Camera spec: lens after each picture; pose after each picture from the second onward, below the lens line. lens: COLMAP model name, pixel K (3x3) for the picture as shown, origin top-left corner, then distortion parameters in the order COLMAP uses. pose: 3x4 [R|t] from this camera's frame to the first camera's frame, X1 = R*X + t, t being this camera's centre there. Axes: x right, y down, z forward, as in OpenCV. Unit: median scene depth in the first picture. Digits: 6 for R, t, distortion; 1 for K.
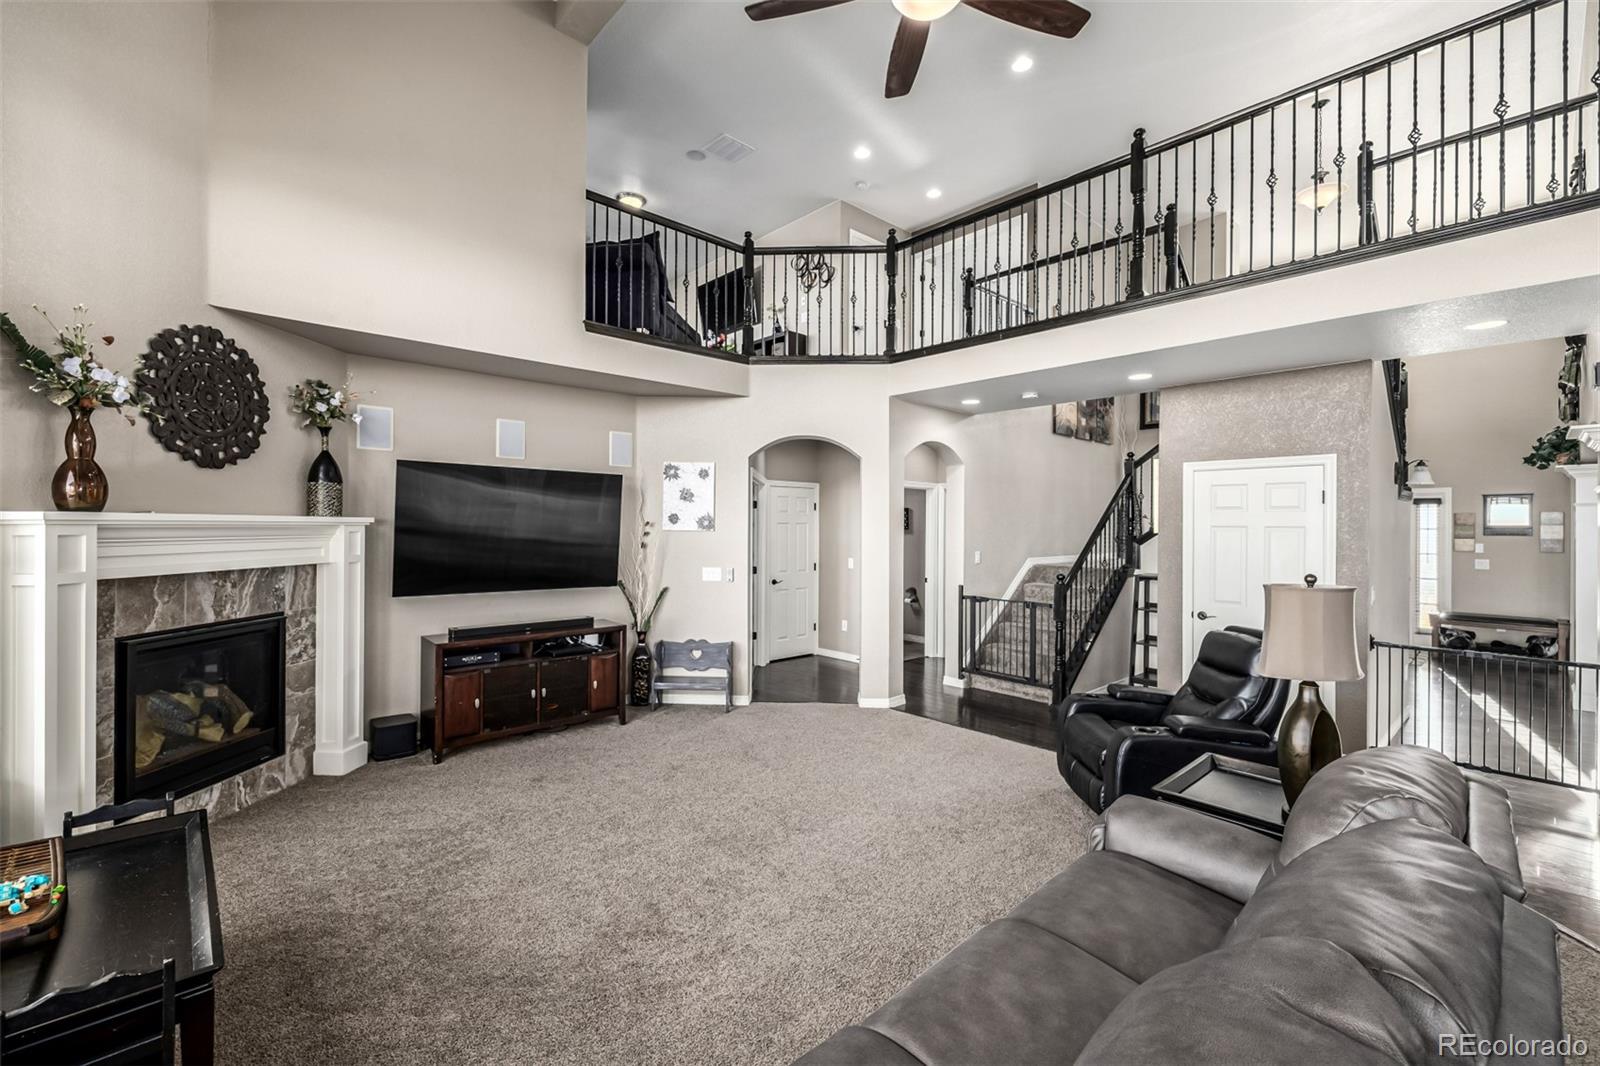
lens RADIAL K [[684.2, 0, 787.2], [0, 684.2, 530.8], [0, 0, 1]] dist [-0.008824, 0.000582]
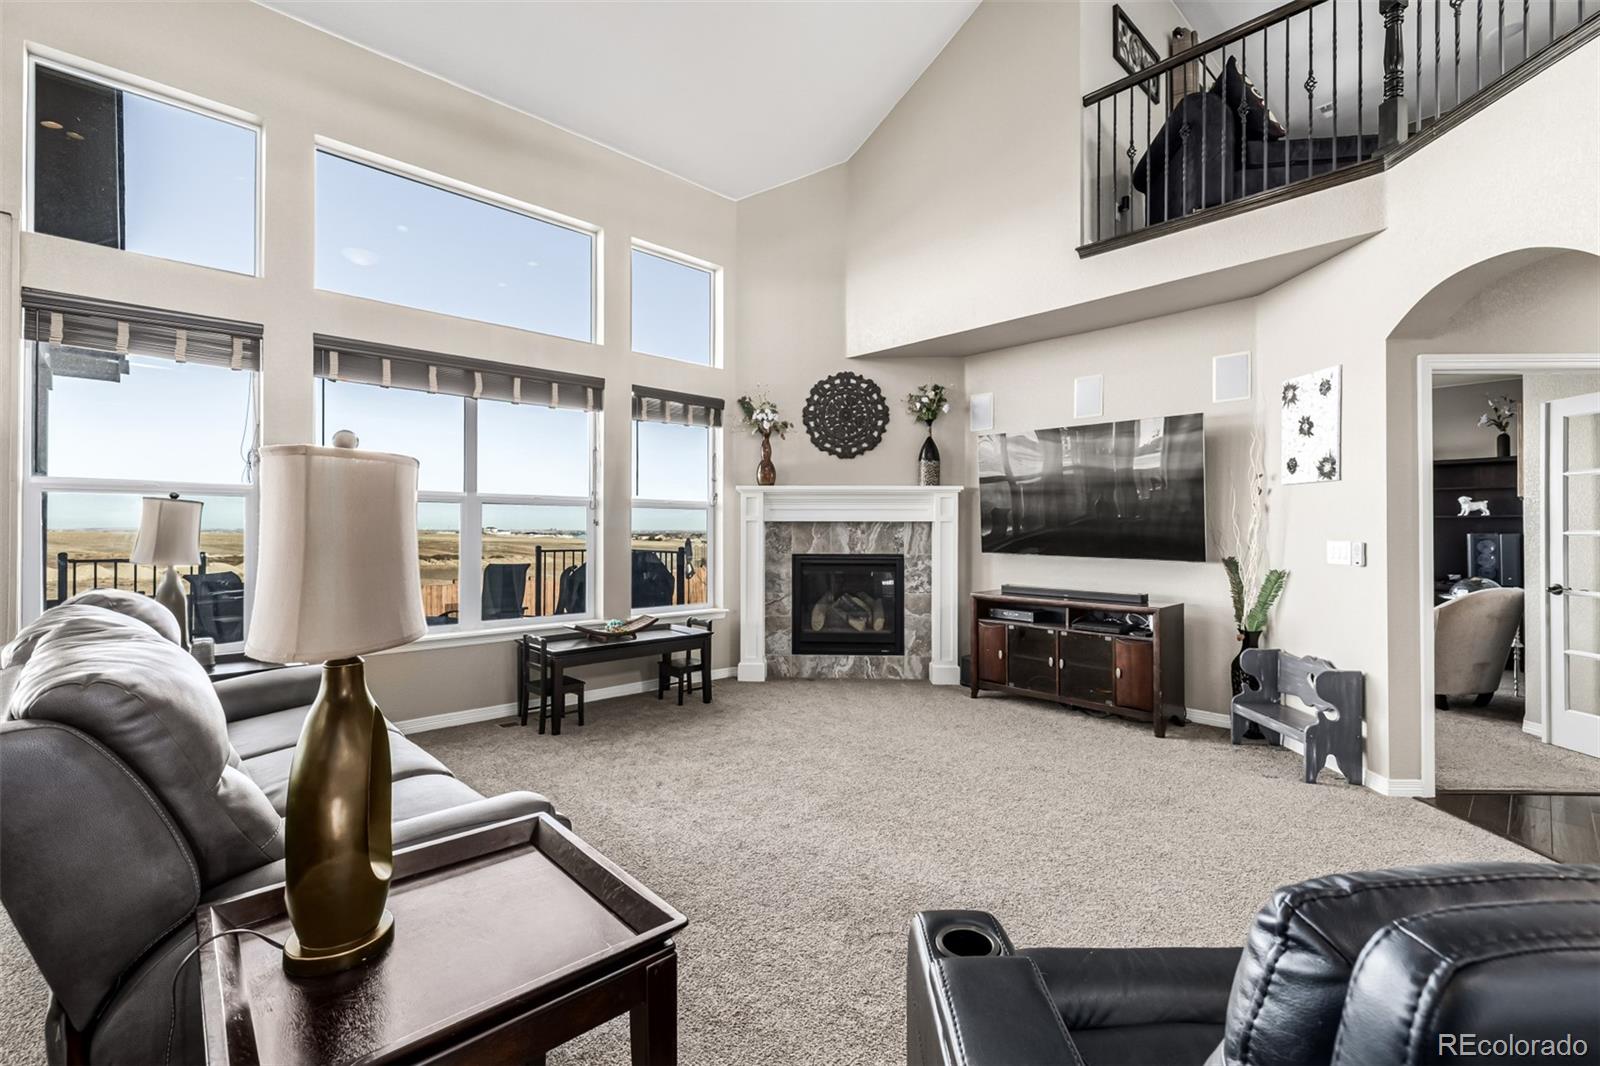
lens RADIAL K [[733.2, 0, 803.6], [0, 733.2, 527.4], [0, 0, 1]] dist [0.005200, -0.000063]
pose [[-0.007290, -0.006425, -0.999953, 0.791619], [-0.010309, 0.999927, -0.006349, 0.074353], [0.999920, 0.010262, -0.007355, 0.801448]]
